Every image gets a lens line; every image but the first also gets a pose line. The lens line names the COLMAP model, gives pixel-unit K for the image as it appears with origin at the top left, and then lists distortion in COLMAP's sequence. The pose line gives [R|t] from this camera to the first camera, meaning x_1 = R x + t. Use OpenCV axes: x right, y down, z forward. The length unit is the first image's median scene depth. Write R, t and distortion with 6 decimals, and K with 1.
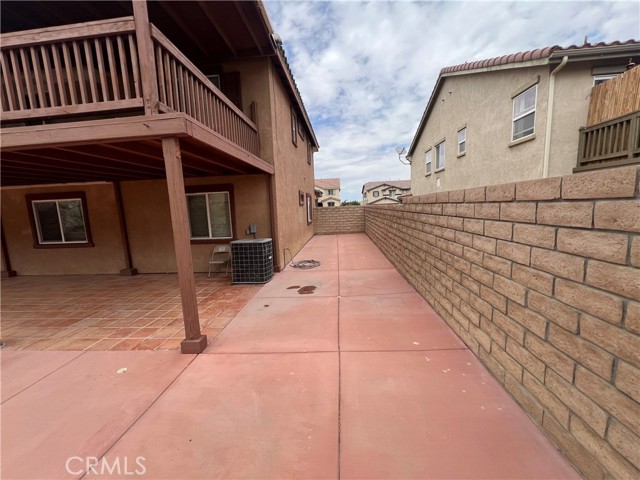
lens RADIAL K [[256.9, 0, 318.3], [0, 256.9, 240.1], [0, 0, 1]] dist [0.000575, 0.000418]
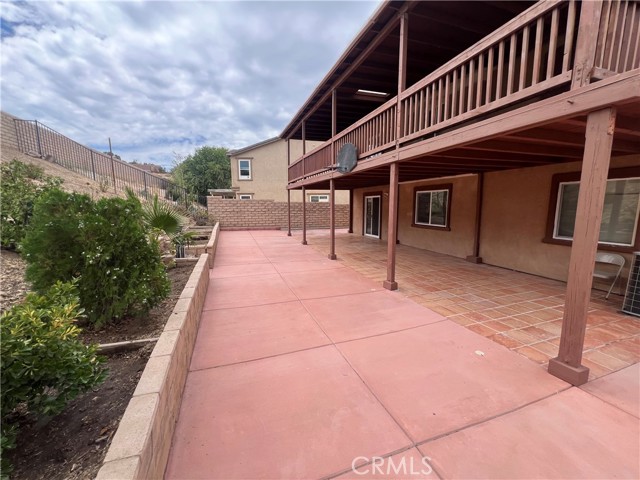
lens RADIAL K [[256.9, 0, 317.5], [0, 256.9, 240.1], [0, 0, 1]] dist [0.000575, 0.000418]
pose [[0.414779, 0.167338, -0.894403, -0.128671], [-0.135064, 0.983378, 0.121349, 0.009552], [0.899842, 0.070469, 0.430486, -0.065700]]
